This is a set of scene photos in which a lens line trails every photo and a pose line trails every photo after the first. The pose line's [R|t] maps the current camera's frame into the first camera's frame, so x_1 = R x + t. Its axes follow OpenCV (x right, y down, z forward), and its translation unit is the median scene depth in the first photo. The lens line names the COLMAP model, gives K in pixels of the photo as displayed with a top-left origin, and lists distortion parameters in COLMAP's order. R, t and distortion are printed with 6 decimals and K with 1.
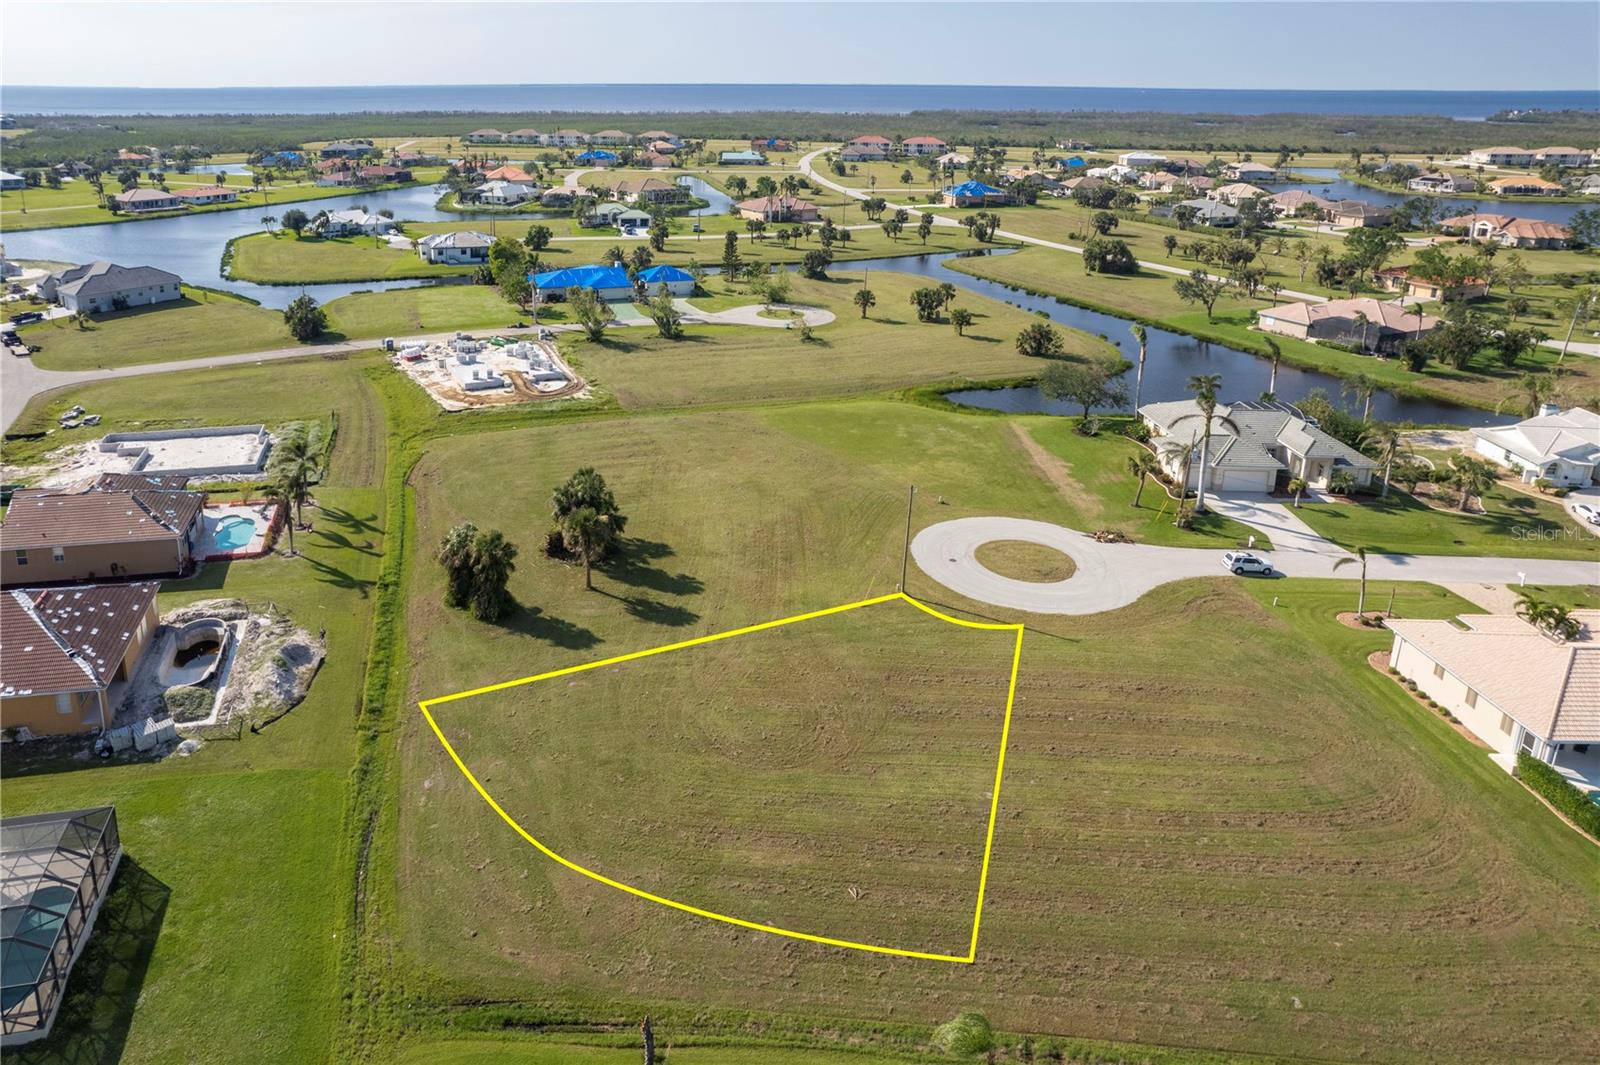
lens RADIAL K [[1006.6, 0, 624.1], [0, 1006.6, 530.2], [0, 0, 1]] dist [-0.069646, 0.028483]
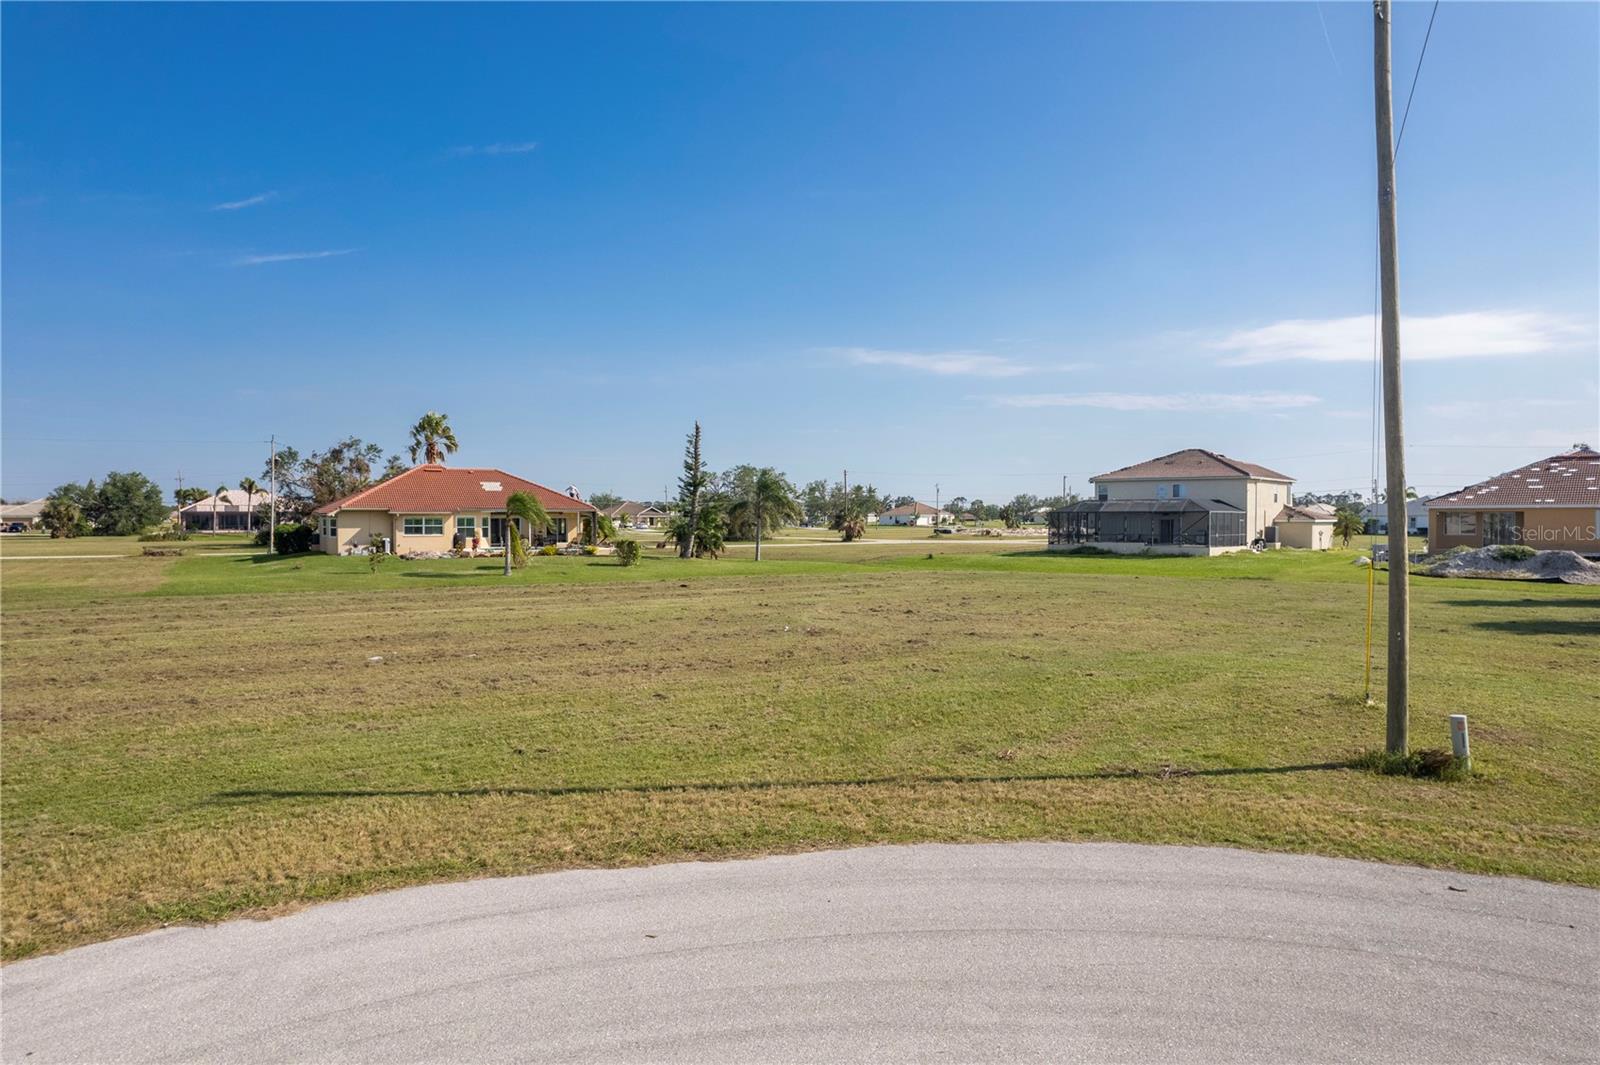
lens RADIAL K [[1027.4, 0, 800.0], [0, 1027.4, 532.5], [0, 0, 1]] dist [-0.084334, 0.085817]
pose [[-0.782207, 0.009820, -0.622941, 0.411650], [-0.254702, 0.907462, 0.334126, 0.006517], [0.568576, 0.420020, -0.707322, 0.980136]]
